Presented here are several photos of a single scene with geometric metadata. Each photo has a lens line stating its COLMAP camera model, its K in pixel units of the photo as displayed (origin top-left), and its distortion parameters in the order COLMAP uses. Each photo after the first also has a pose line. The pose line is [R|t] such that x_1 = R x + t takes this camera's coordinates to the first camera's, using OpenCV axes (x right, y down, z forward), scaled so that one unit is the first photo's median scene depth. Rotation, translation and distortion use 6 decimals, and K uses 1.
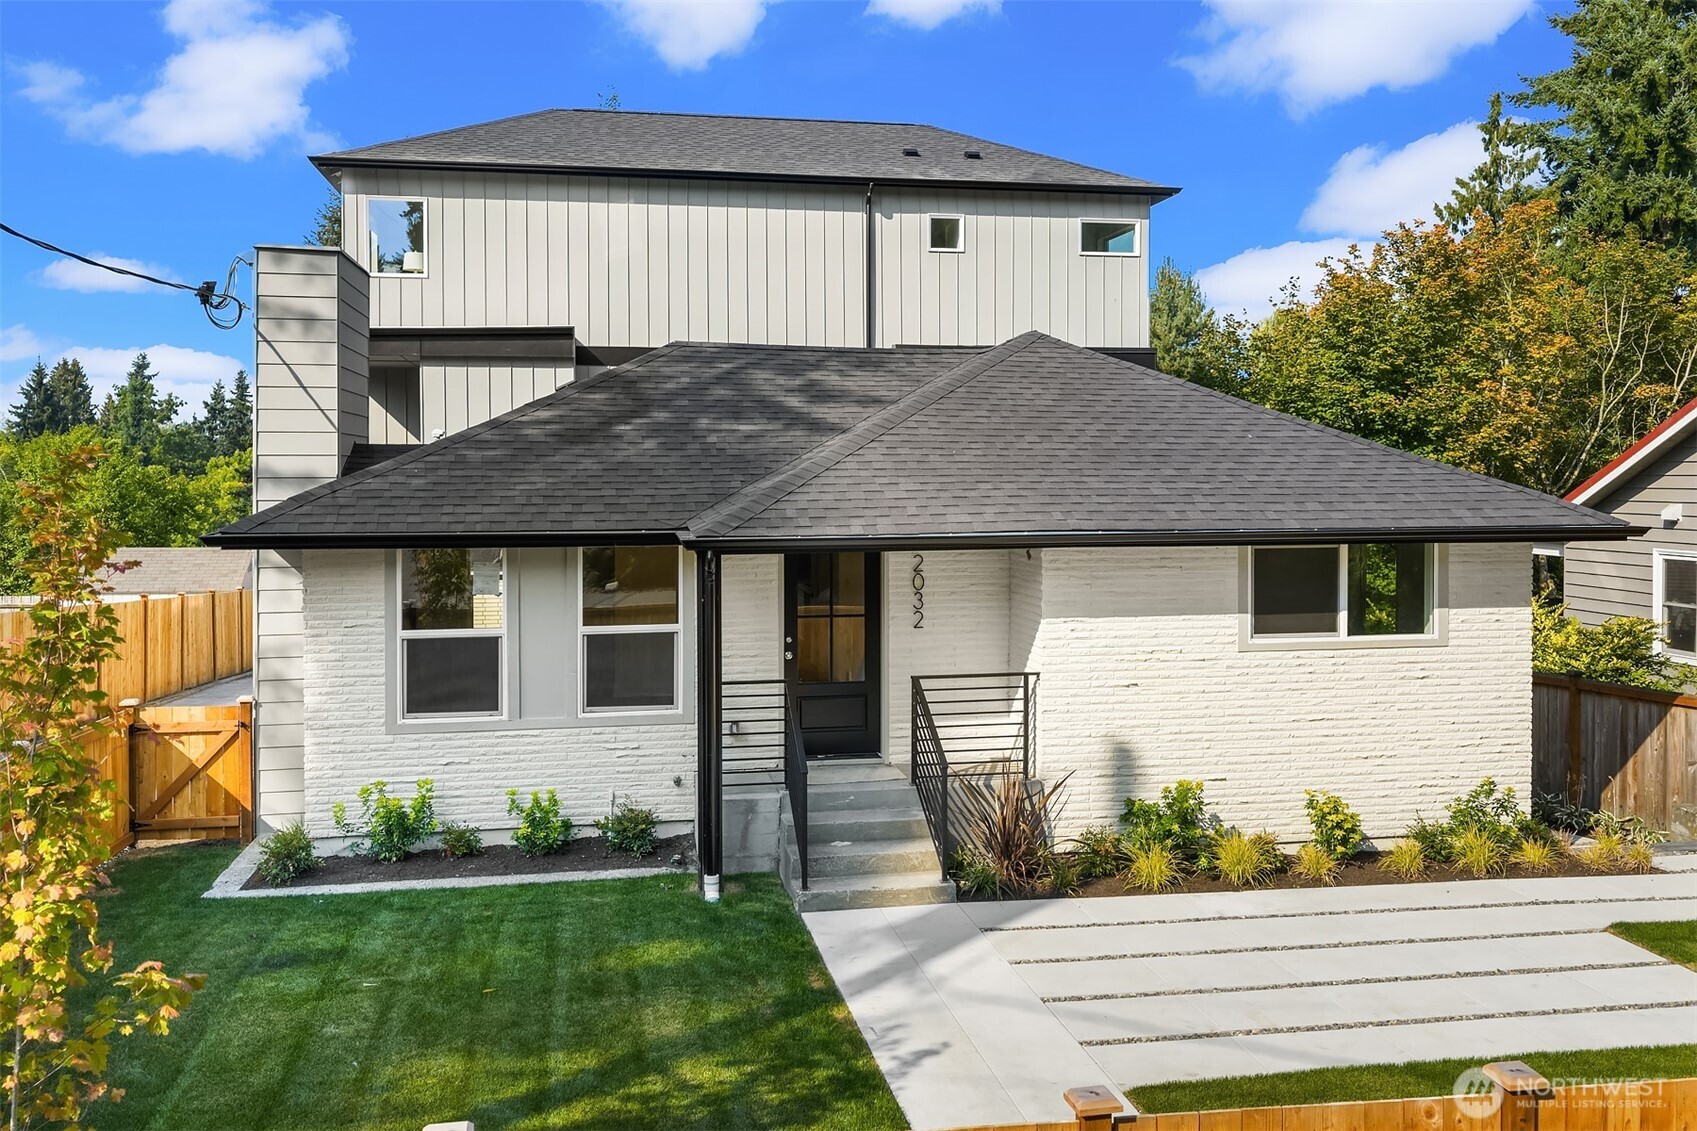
lens RADIAL K [[1347.4, 0, 895.0], [0, 1347.4, 519.8], [0, 0, 1]] dist [0.009567, -0.006225]
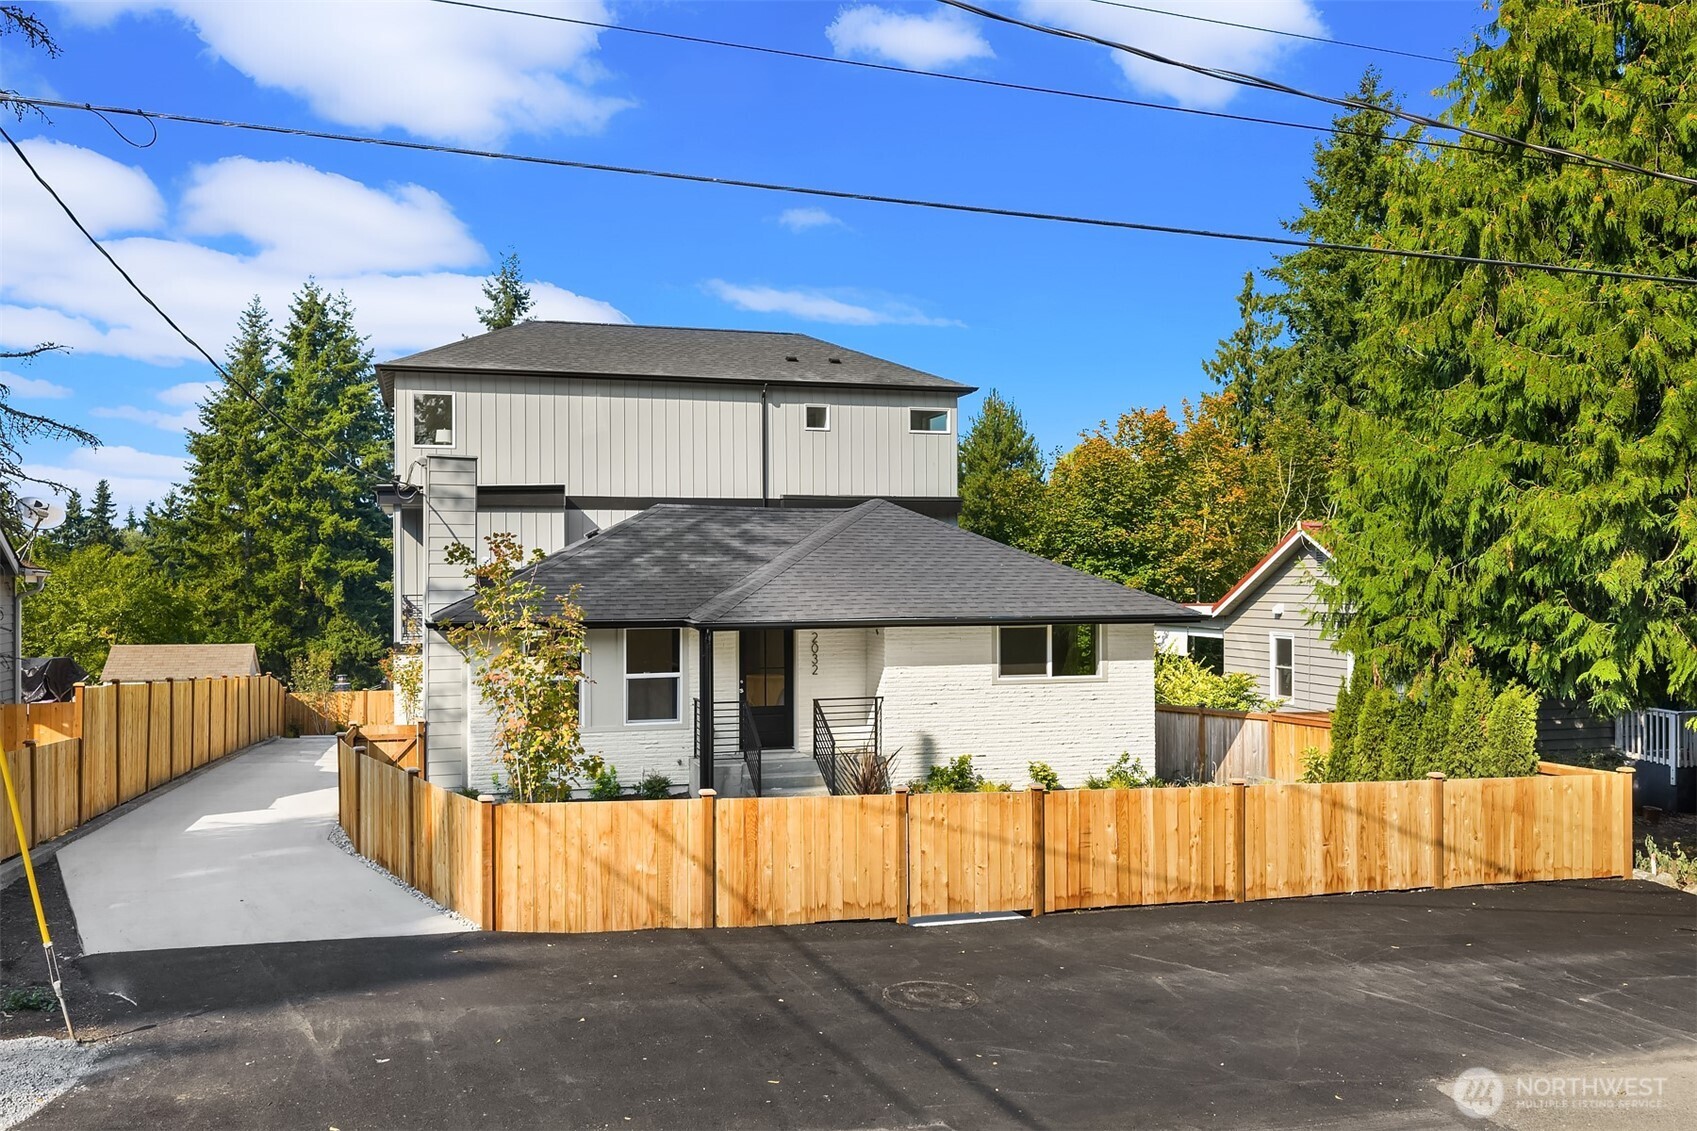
lens RADIAL K [[1347.4, 0, 895.0], [0, 1347.4, 519.8], [0, 0, 1]] dist [0.009567, -0.006225]
pose [[0.993224, 0.003377, 0.116164, -0.069669], [0.005677, 0.996974, -0.077527, 0.013015], [-0.116075, 0.077661, 0.990200, -0.640742]]
